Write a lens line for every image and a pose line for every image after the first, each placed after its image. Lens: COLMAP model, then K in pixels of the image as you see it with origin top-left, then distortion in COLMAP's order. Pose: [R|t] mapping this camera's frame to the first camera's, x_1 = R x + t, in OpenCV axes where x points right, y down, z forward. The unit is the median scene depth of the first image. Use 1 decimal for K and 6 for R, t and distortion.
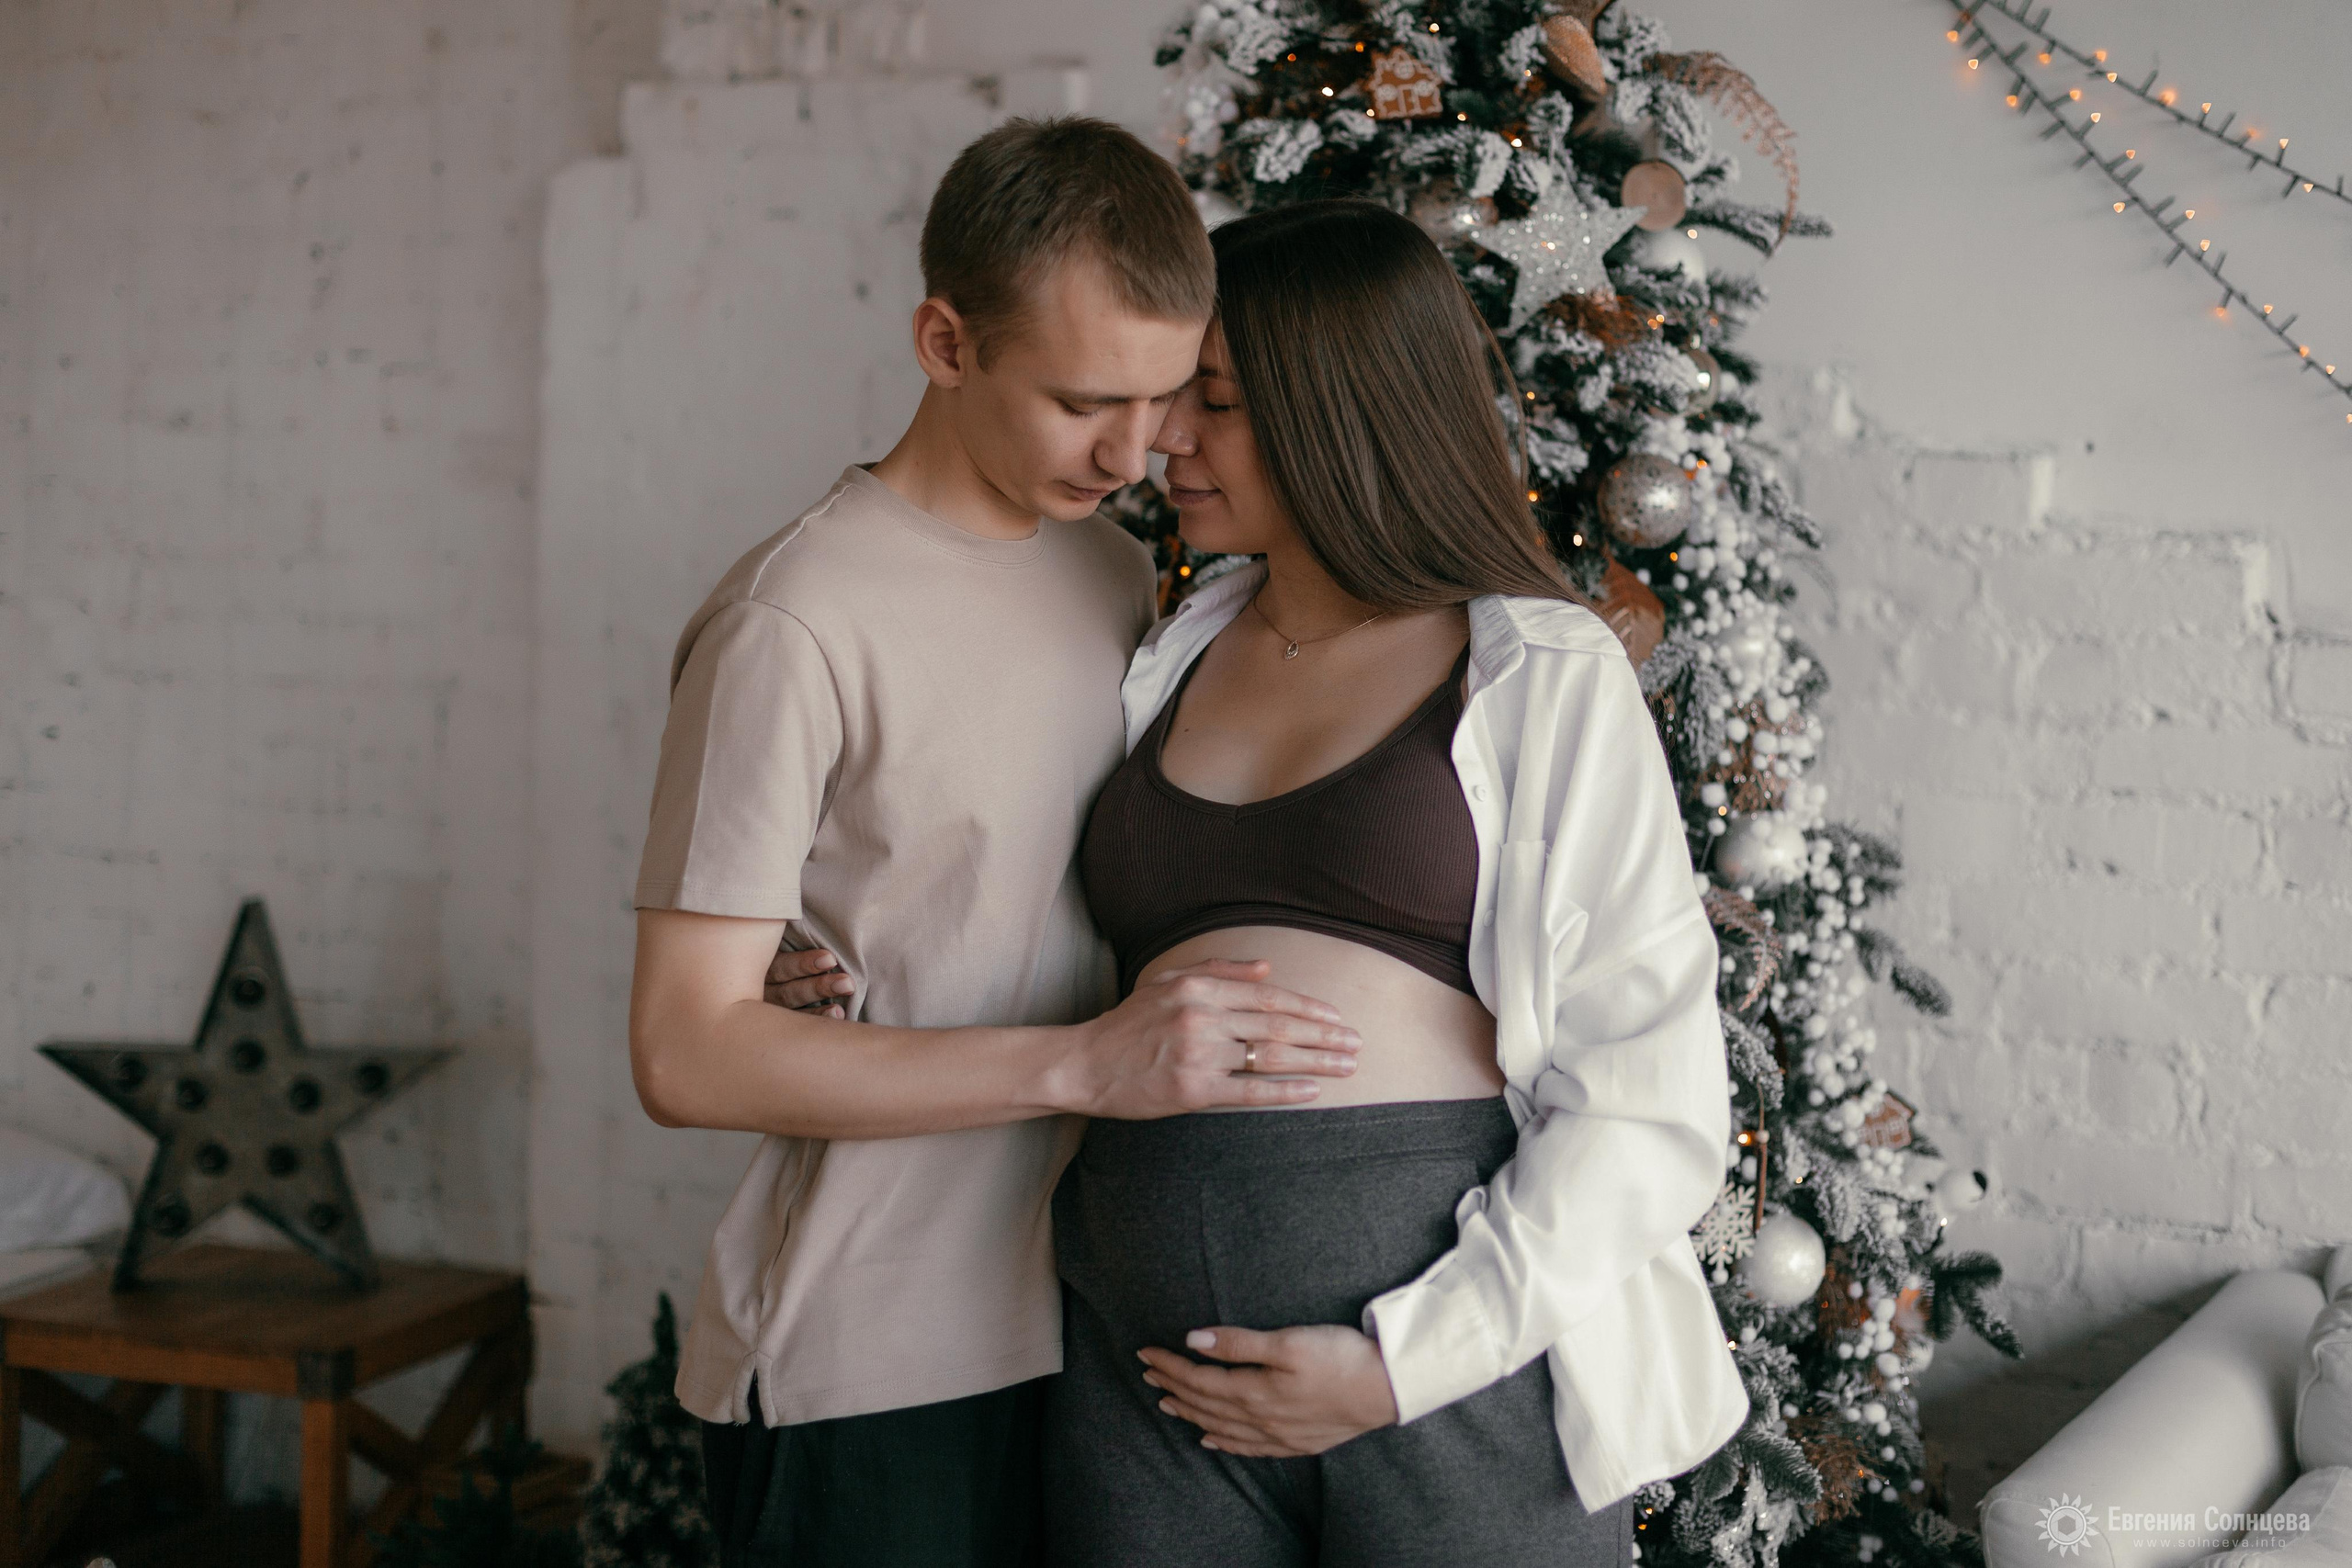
lens RADIAL K [[3589.3, 0, 1239.8], [0, 3589.3, 754.7], [0, 0, 1]] dist [-0.016813, -0.025350]
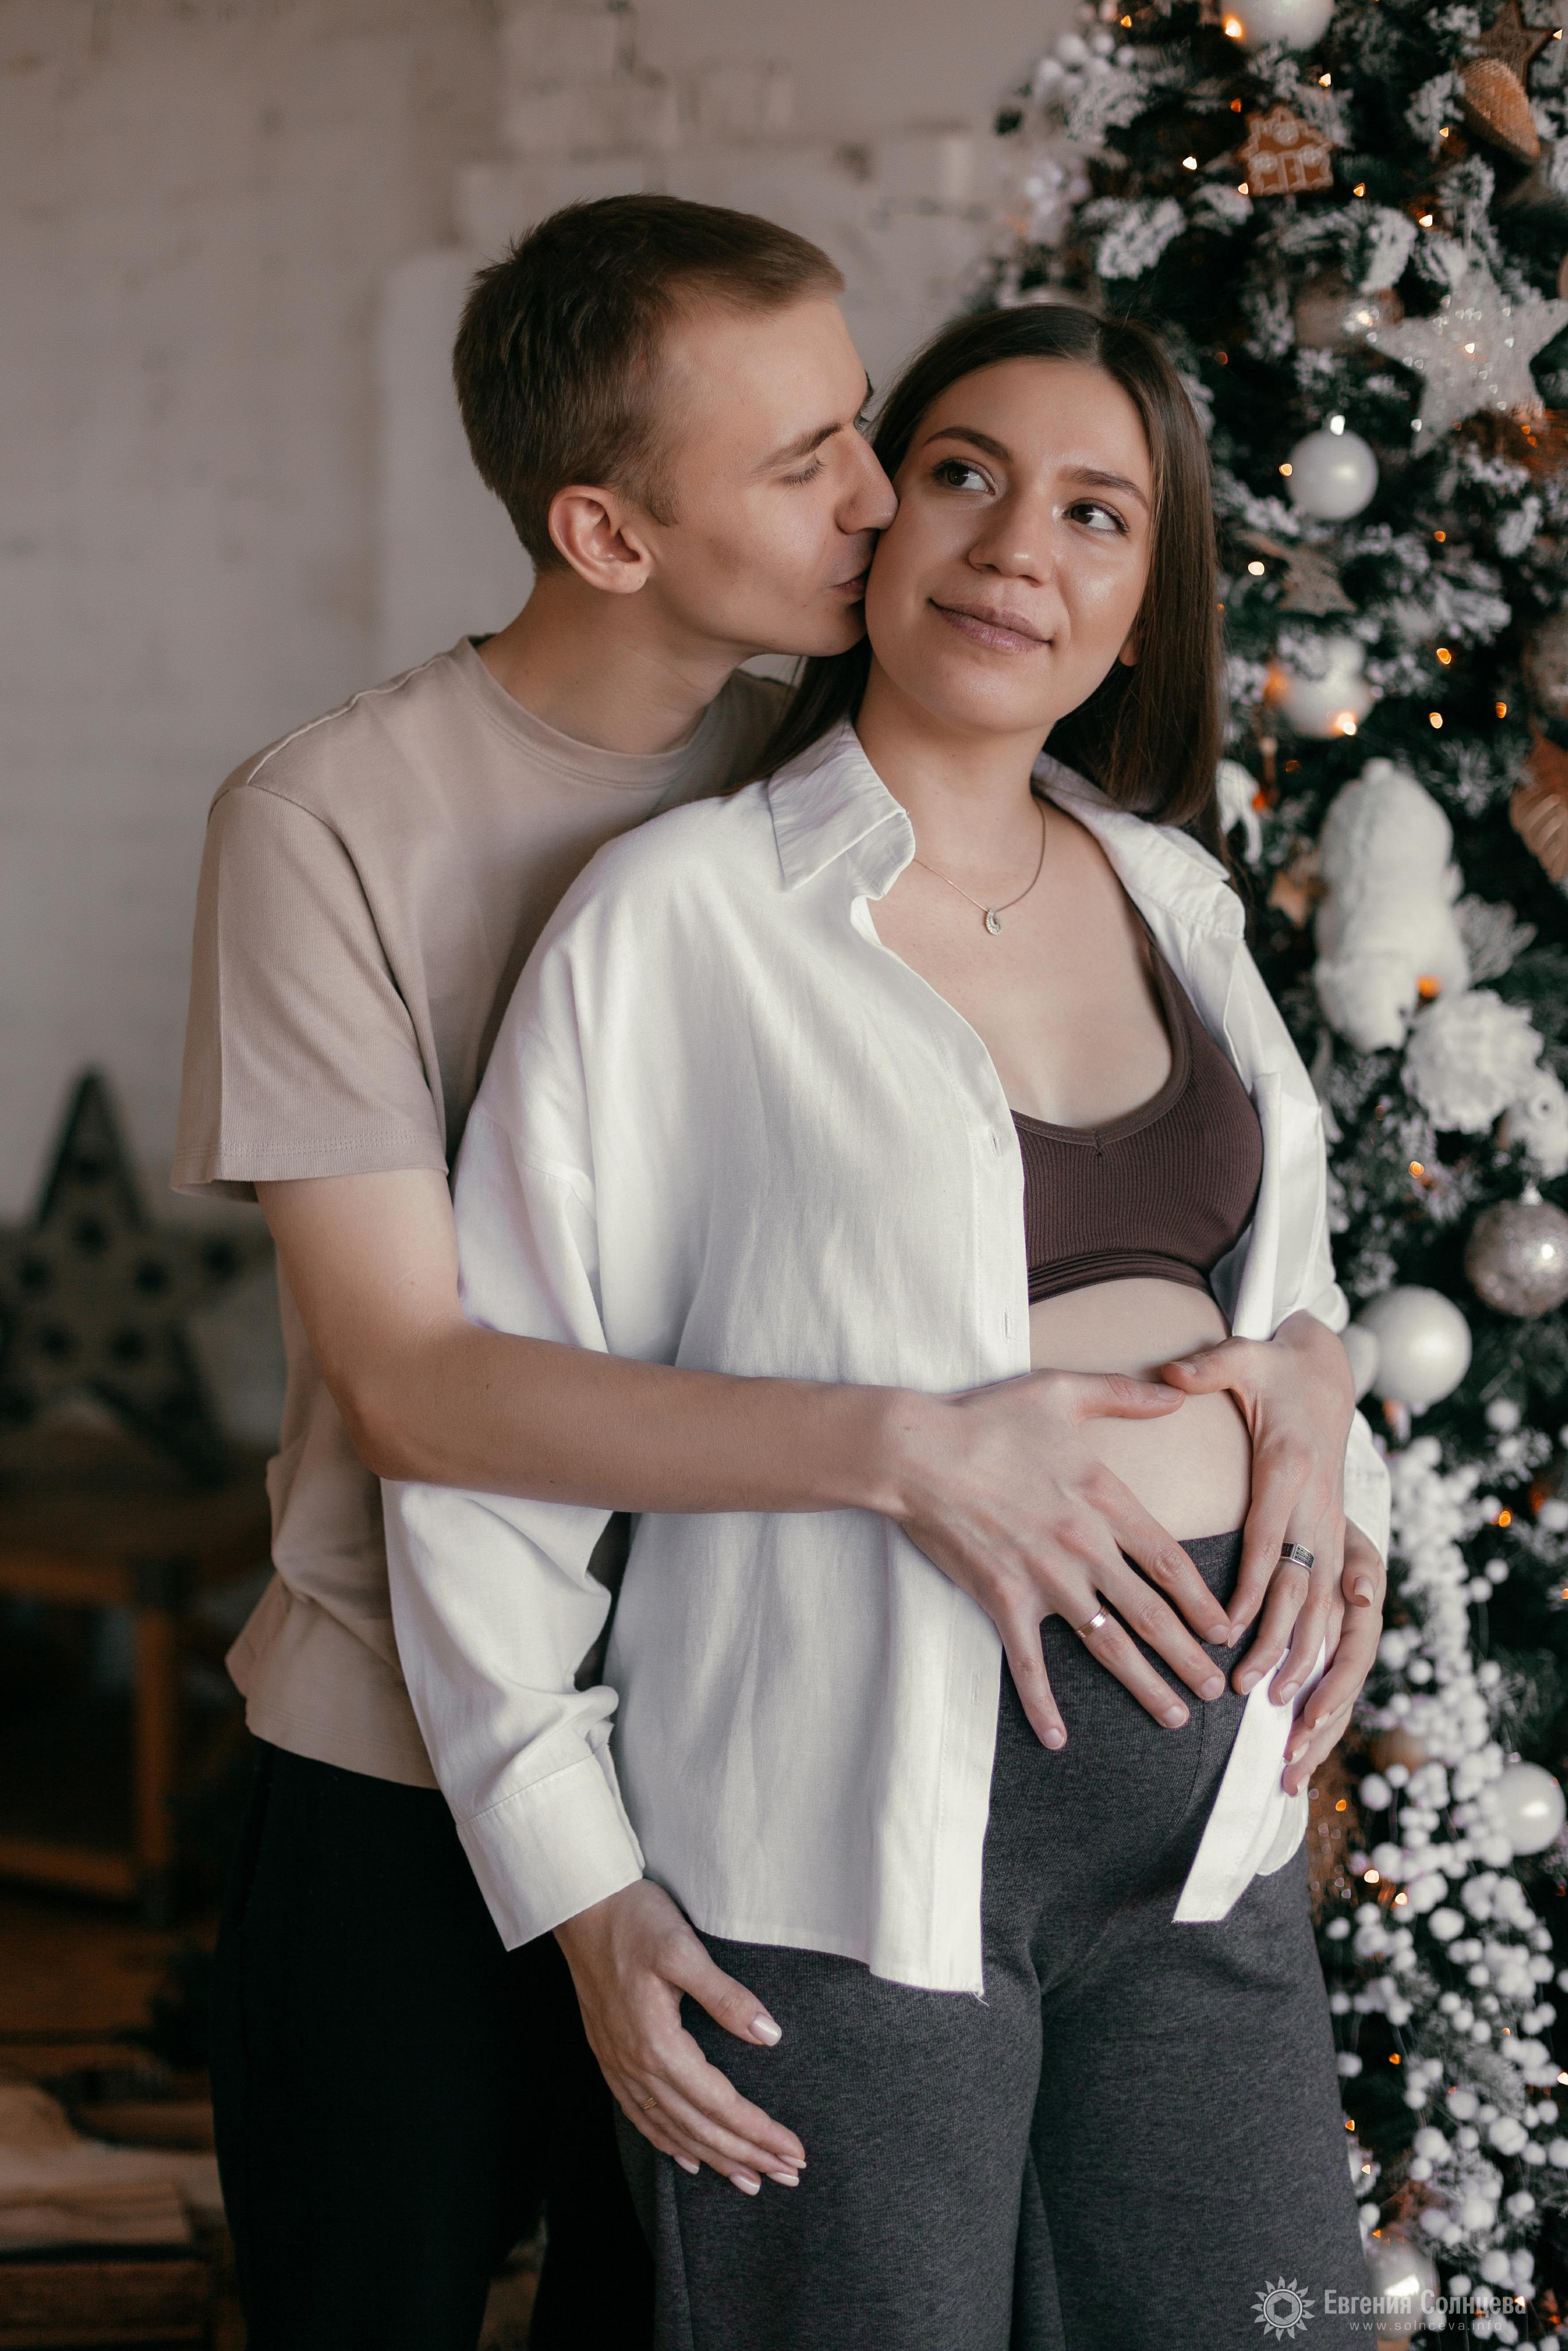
lens RADIAL K [[3435.9, 0, 840.6], [0, 3435.9, 1120.0], [0, 0, 1]] dist [-0.031365, 0.023506]
pose [[0.992004, 0.006057, -0.126063, 0.044626], [0.006043, 0.995423, 0.095378, -0.042699], [0.126064, -0.095378, 0.987426, 0.198126]]
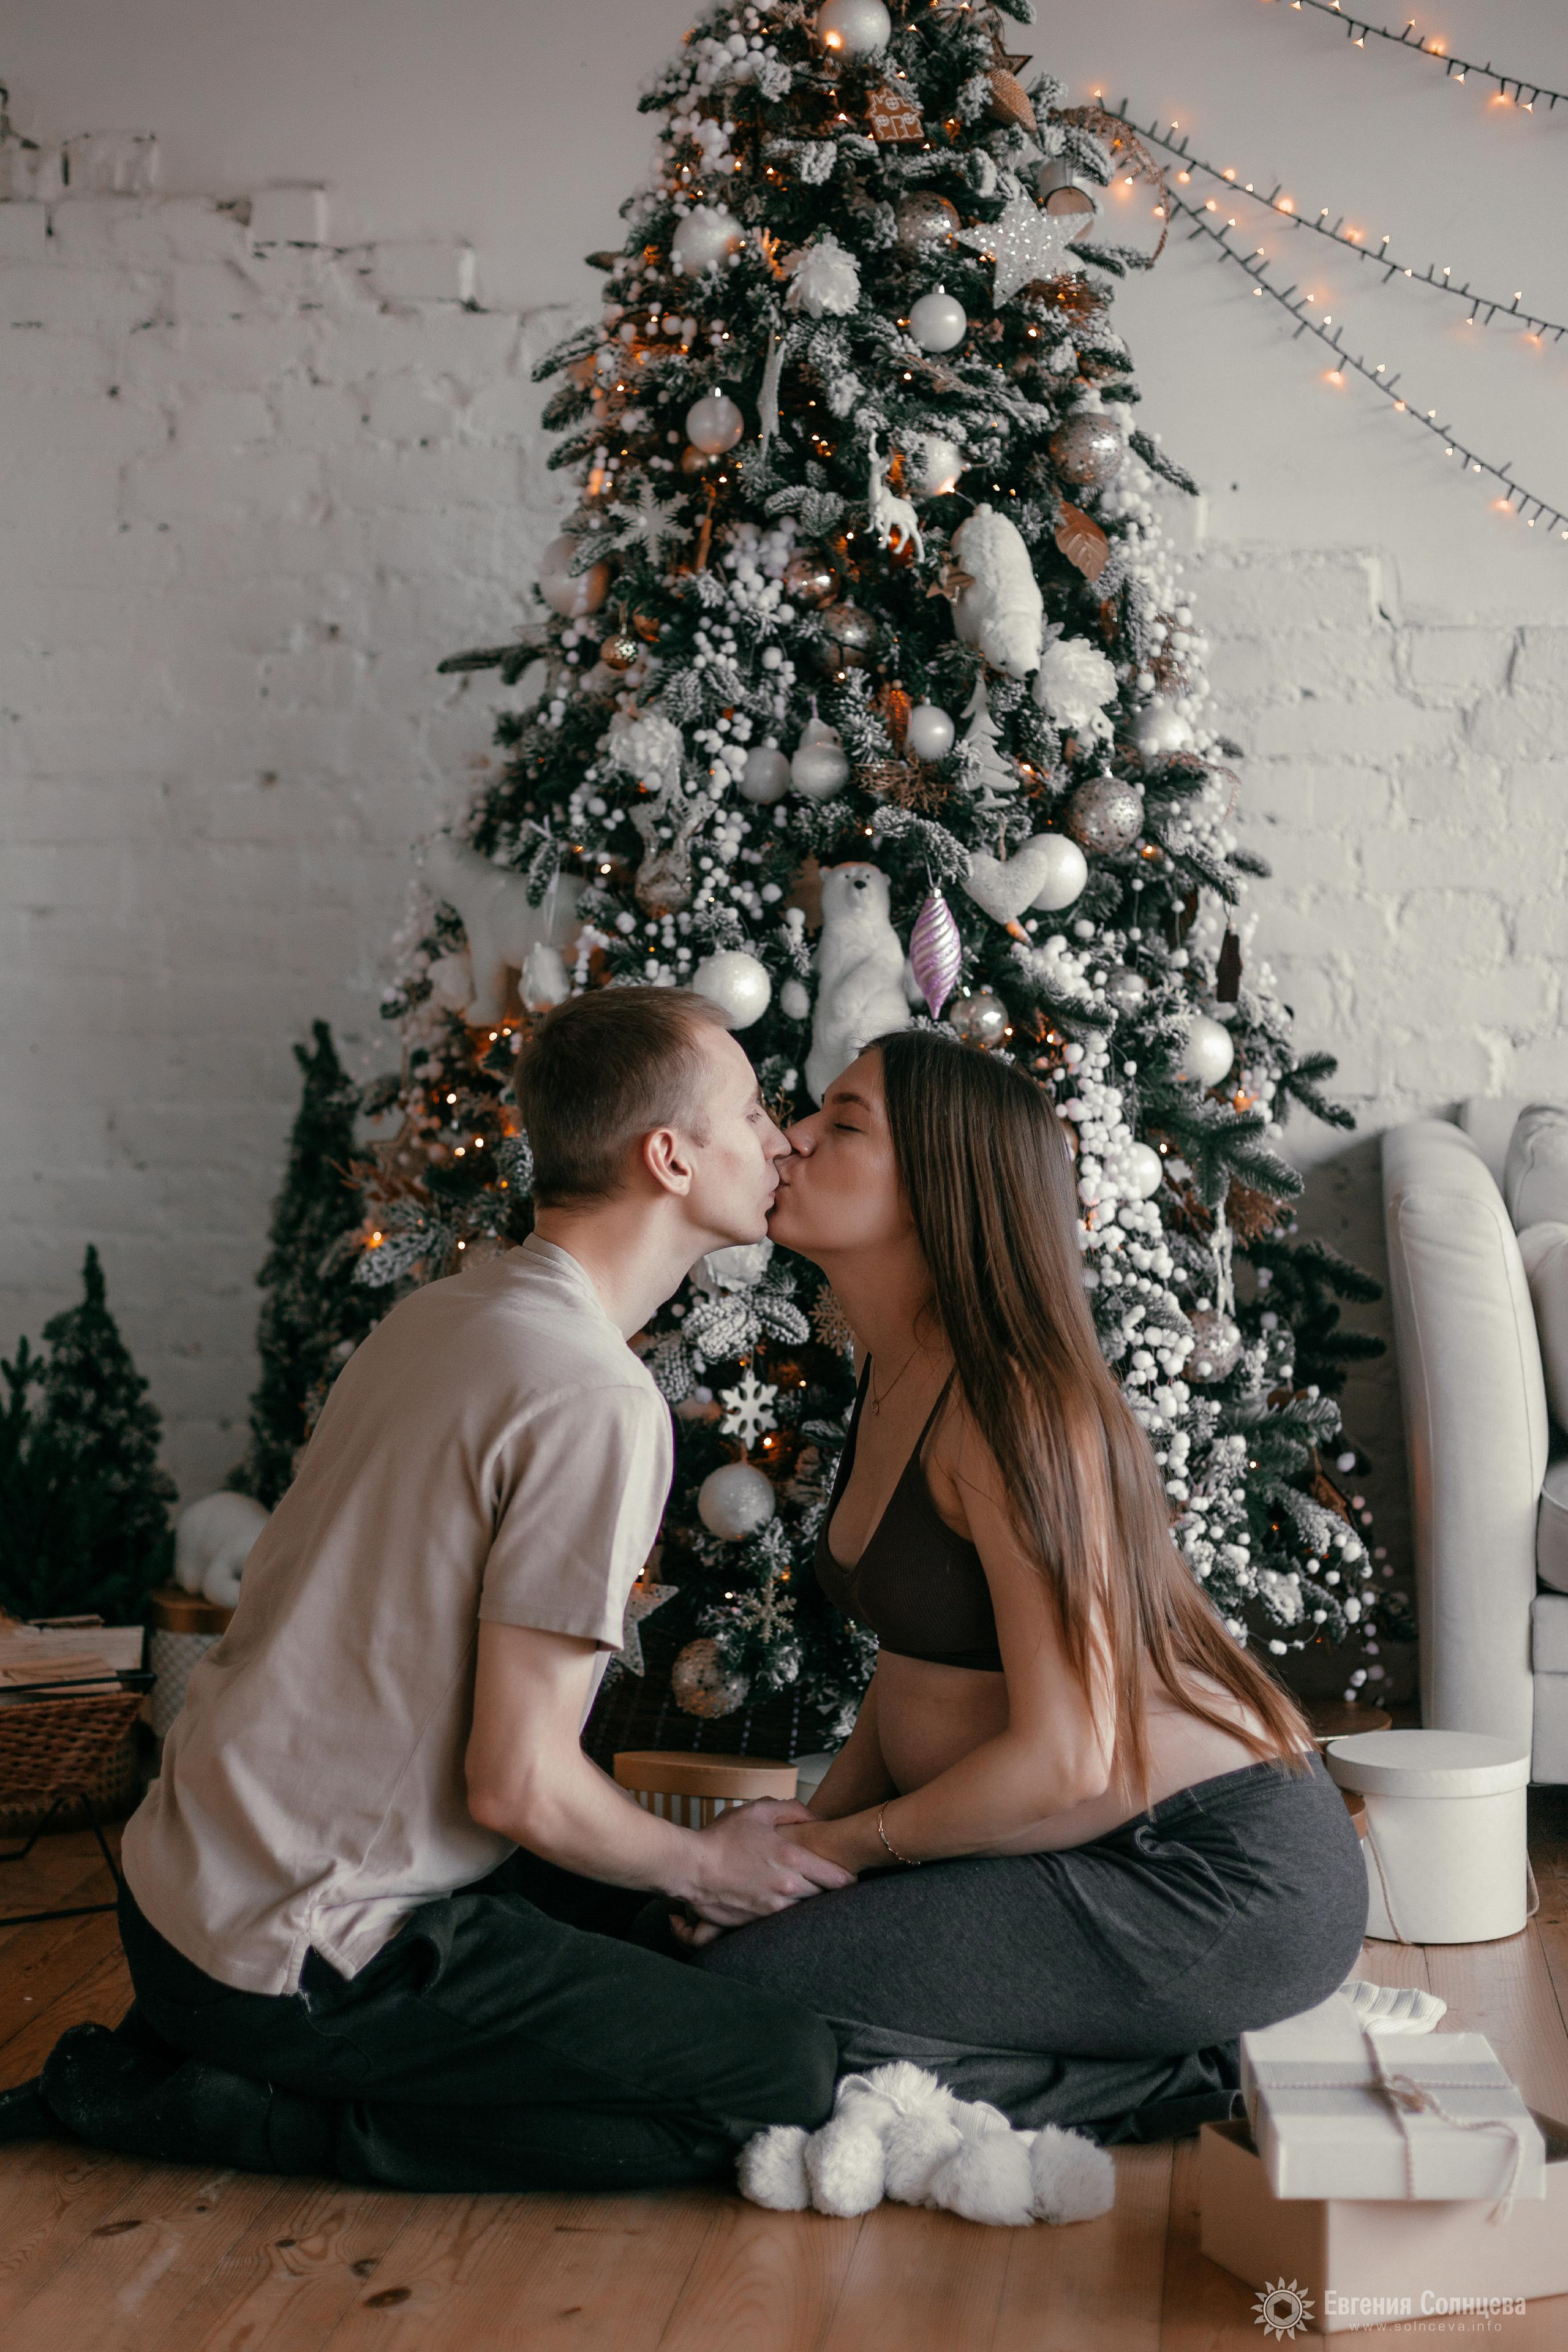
lens RADIAL K [[3545.7, 0, 710.0], [0, 3545.7, 1195.5], [0, 0, 1]] dist [0.000220, -0.131148]
pose [[0.948651, -0.052865, 0.311875, -0.417179], [0.051718, 0.998590, 0.011954, 0.170074], [-0.312067, 0.004789, 0.950048, -0.149962]]
